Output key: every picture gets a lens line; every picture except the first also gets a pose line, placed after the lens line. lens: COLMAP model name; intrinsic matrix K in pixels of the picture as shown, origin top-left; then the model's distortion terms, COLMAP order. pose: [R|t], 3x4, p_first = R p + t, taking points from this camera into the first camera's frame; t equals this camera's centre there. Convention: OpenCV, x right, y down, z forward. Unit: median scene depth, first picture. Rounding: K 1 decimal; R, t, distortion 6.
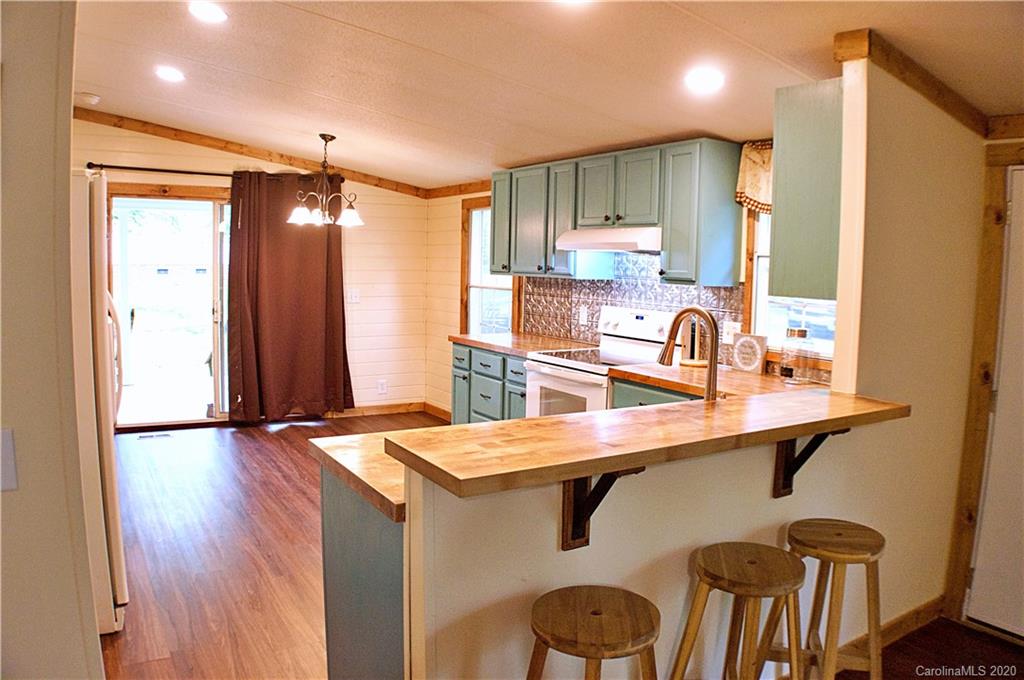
lens RADIAL K [[762.6, 0, 512.0], [0, 762.6, 340.0], [0, 0, 1]] dist [-0.196329, 0.050307]
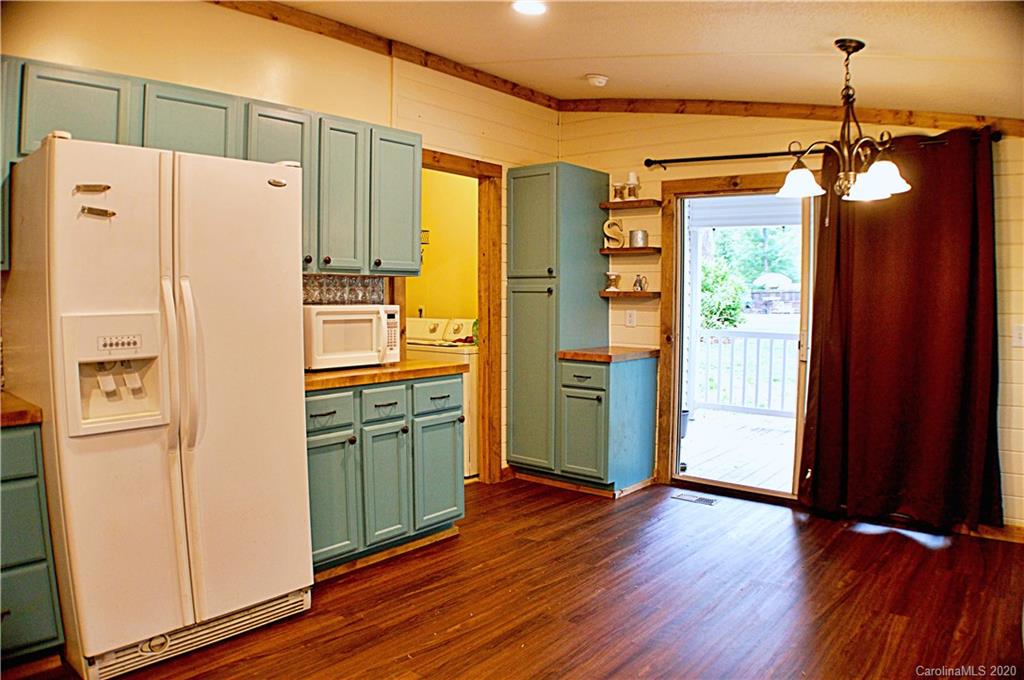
lens RADIAL K [[706.2, 0, 495.6], [0, 706.2, 344.0], [0, 0, 1]] dist [-0.197788, 0.053966]
pose [[0.319168, 0.040983, -0.946812, 0.130932], [-0.097813, 0.995154, 0.010102, -0.019040], [0.942637, 0.089386, 0.321630, 0.540166]]
